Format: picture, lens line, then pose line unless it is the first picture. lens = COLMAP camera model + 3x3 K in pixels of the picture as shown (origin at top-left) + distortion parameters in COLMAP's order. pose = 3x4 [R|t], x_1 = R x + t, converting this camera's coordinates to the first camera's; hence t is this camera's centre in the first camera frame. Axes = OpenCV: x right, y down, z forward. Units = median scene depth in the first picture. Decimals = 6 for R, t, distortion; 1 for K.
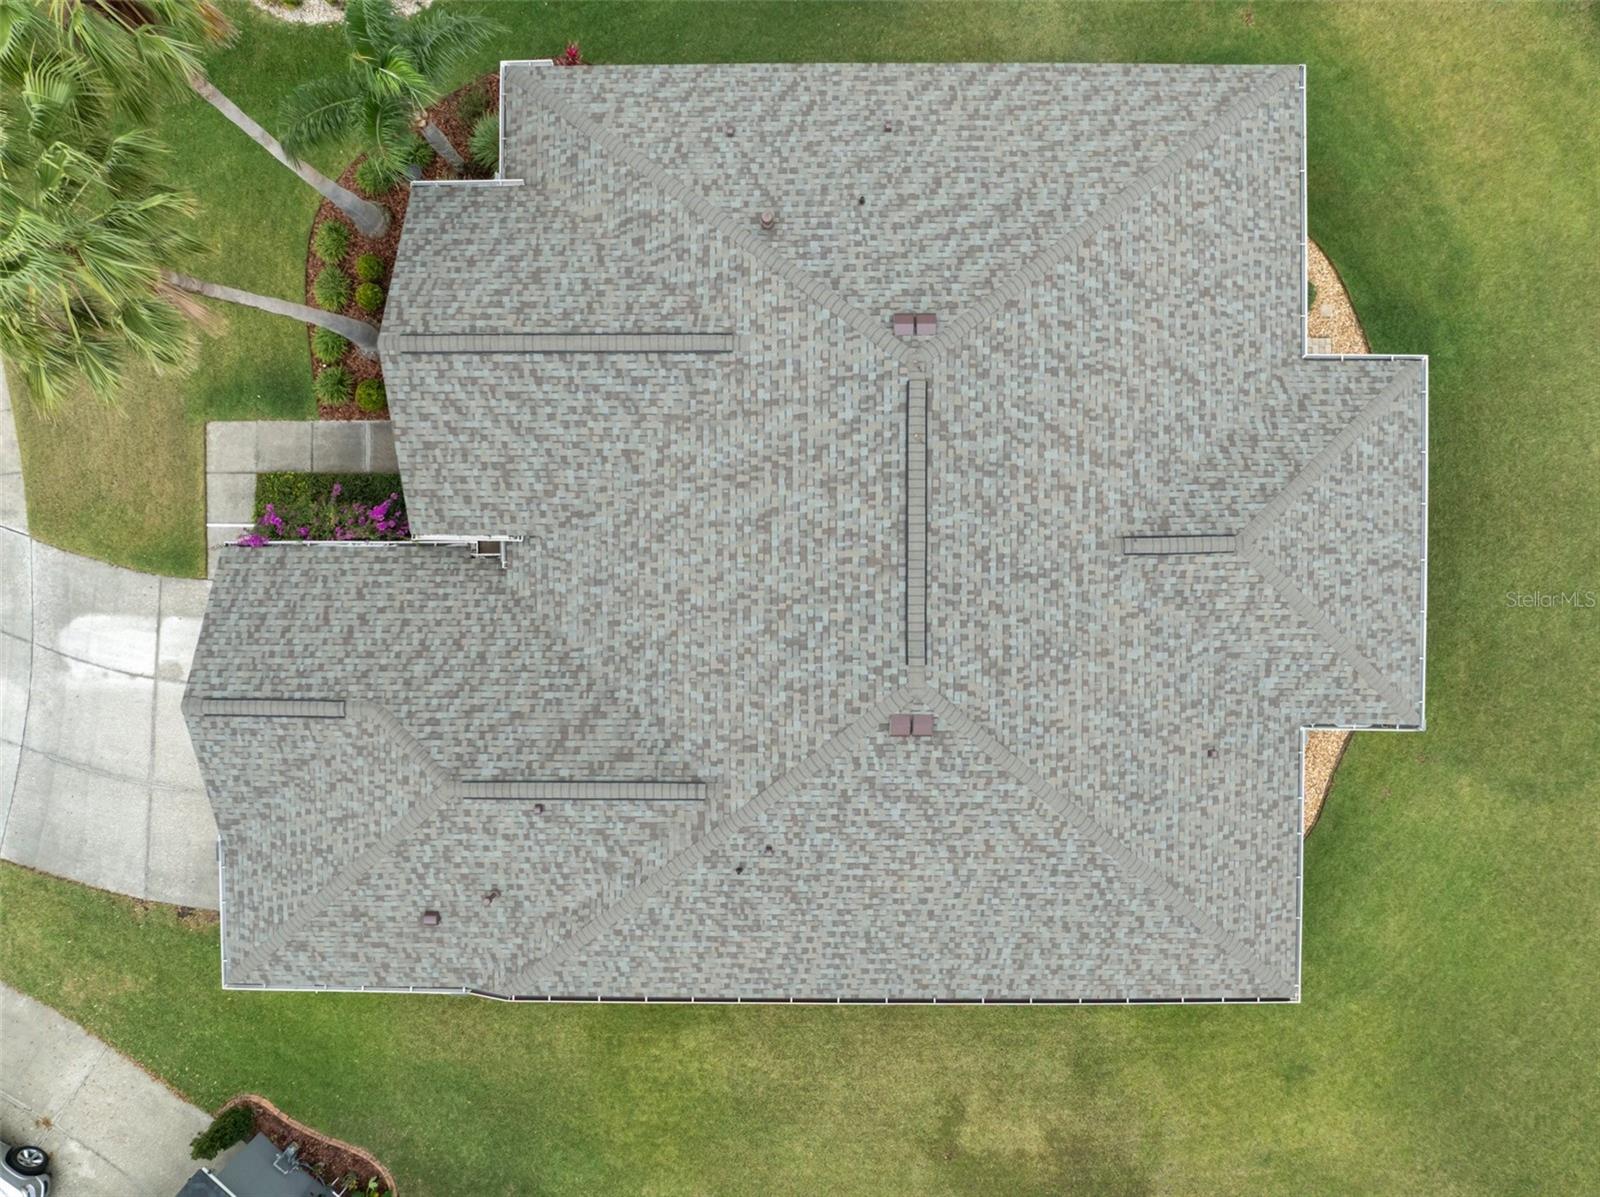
lens RADIAL K [[1106.2, 0, 800.0], [0, 1106.2, 598.5], [0, 0, 1]] dist [-0.041800, 0.001256]
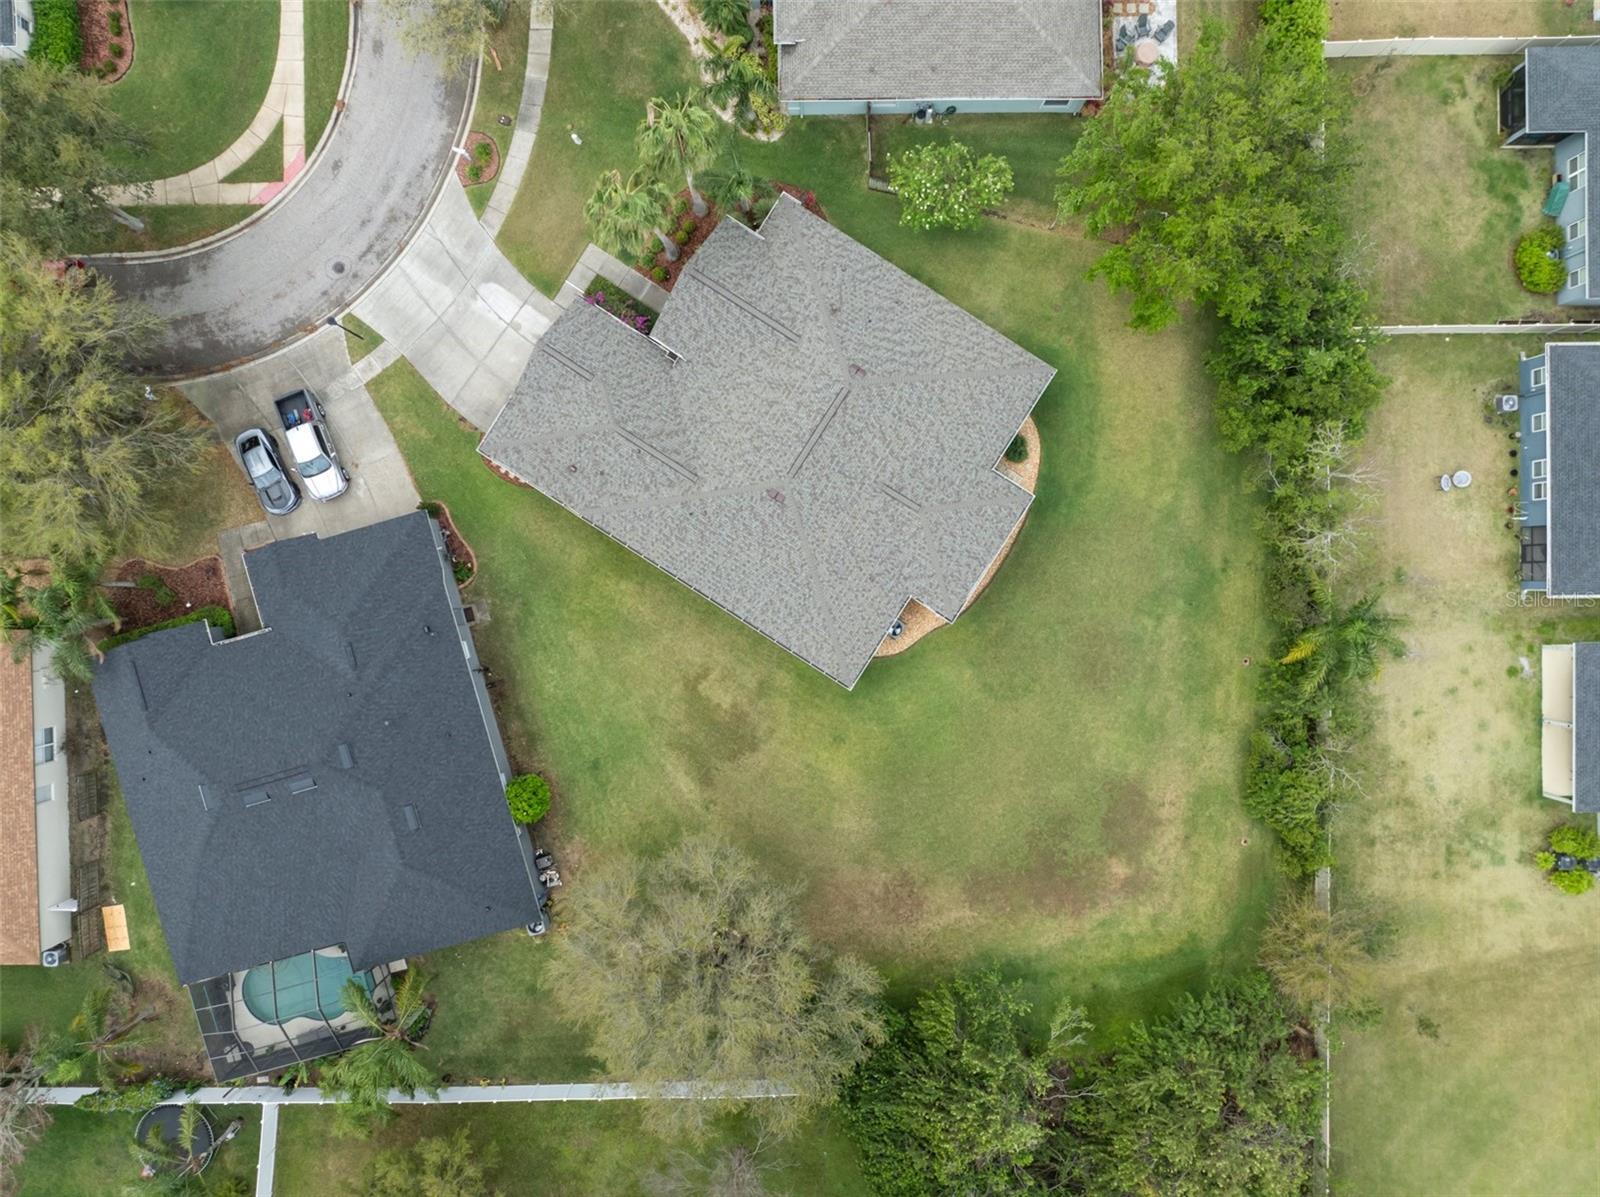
lens RADIAL K [[1120.7, 0, 800.0], [0, 1120.7, 598.5], [0, 0, 1]] dist [-0.033234, -0.001225]
pose [[0.841810, 0.539408, 0.019848, 0.180357], [-0.539468, 0.842002, -0.002700, 0.237324], [-0.018168, -0.008435, 0.999799, -1.360927]]
